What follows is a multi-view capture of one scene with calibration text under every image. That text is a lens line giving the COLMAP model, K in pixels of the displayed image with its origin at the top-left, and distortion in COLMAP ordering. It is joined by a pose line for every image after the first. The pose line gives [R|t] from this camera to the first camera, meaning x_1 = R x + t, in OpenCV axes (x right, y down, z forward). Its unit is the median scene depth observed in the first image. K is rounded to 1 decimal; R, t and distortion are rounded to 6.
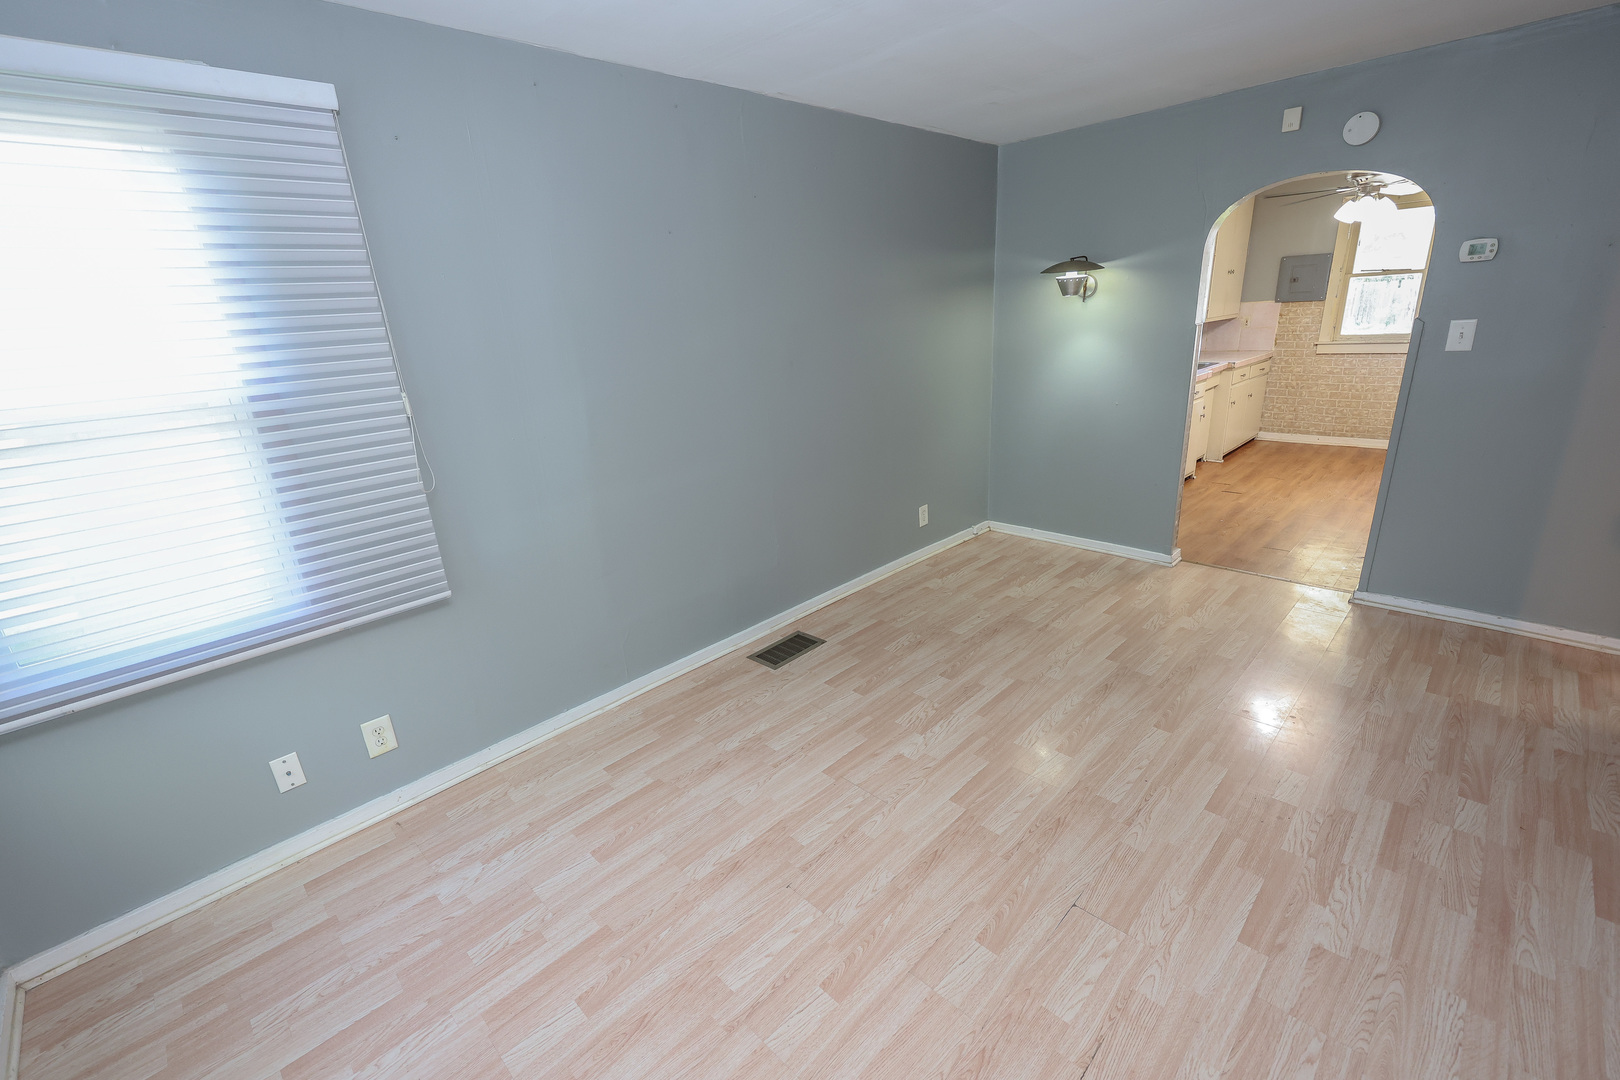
lens RADIAL K [[704.5, 0, 810.0], [0, 704.5, 540.0], [0, 0, 1]] dist [0.003570, 0.000189]
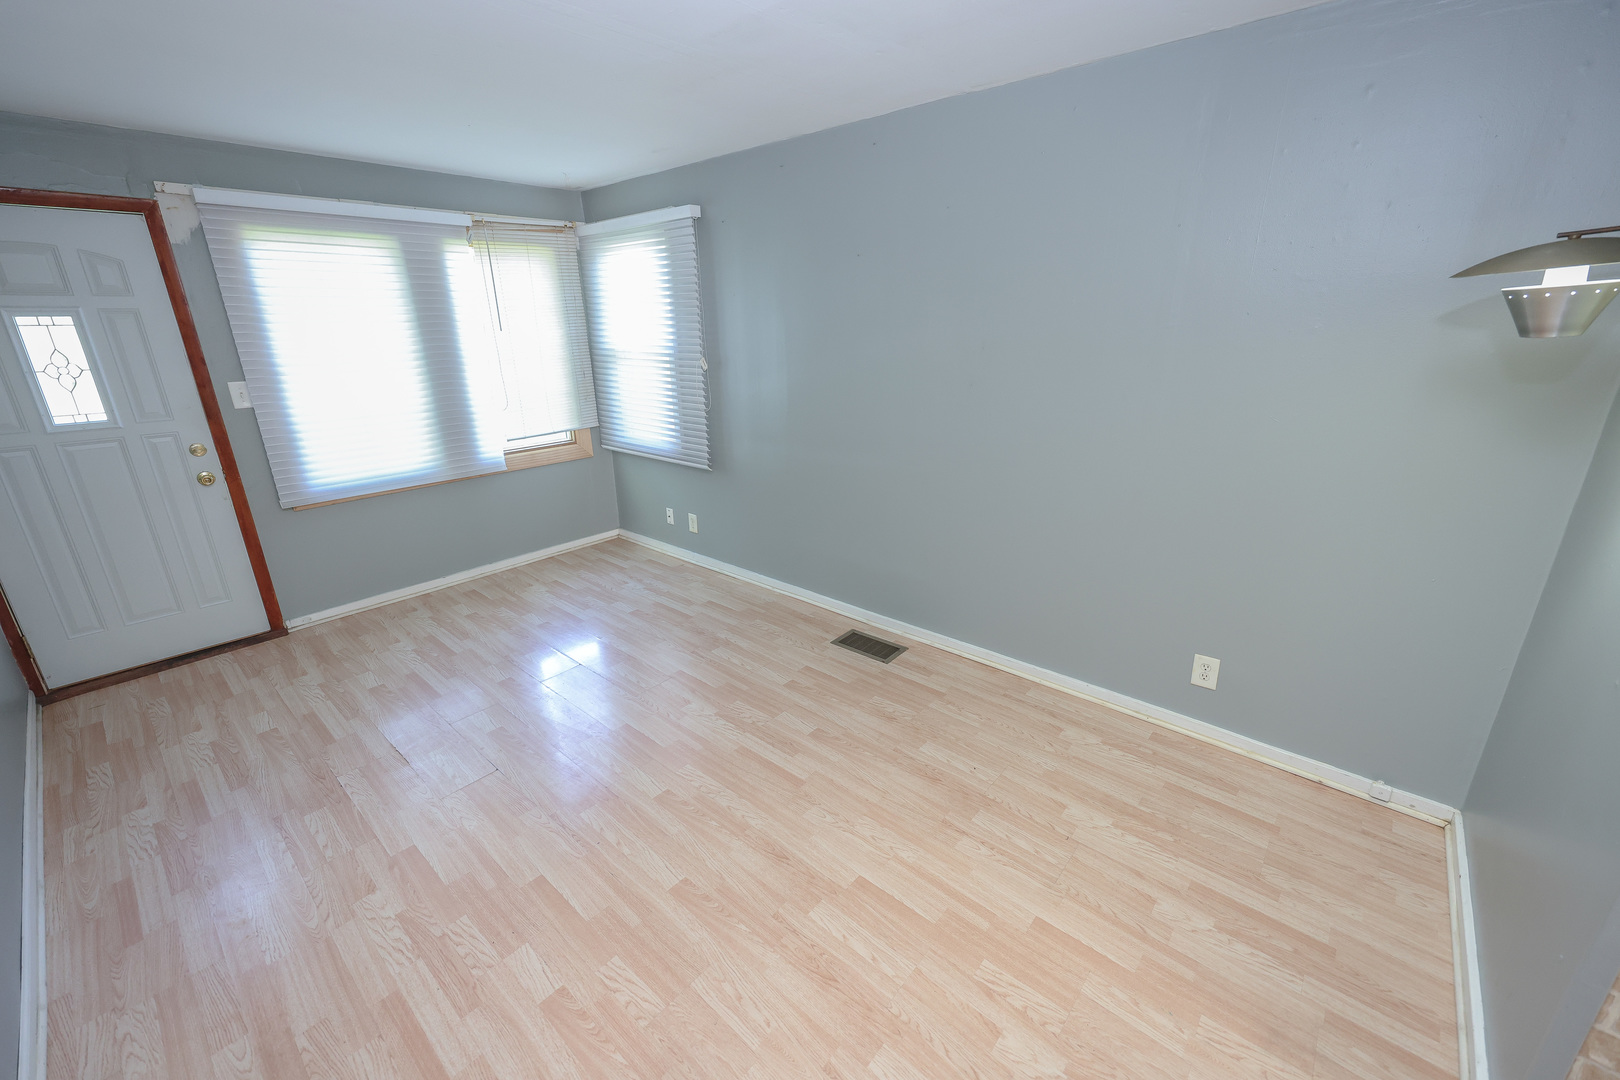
lens RADIAL K [[661.9, 0, 810.0], [0, 661.9, 540.0], [0, 0, 1]] dist [0.000650, 0.000265]
pose [[0.048168, 0.373410, -0.926415, 1.181260], [-0.297845, 0.890666, 0.343515, -0.431308], [0.953398, 0.259381, 0.154120, 1.030048]]
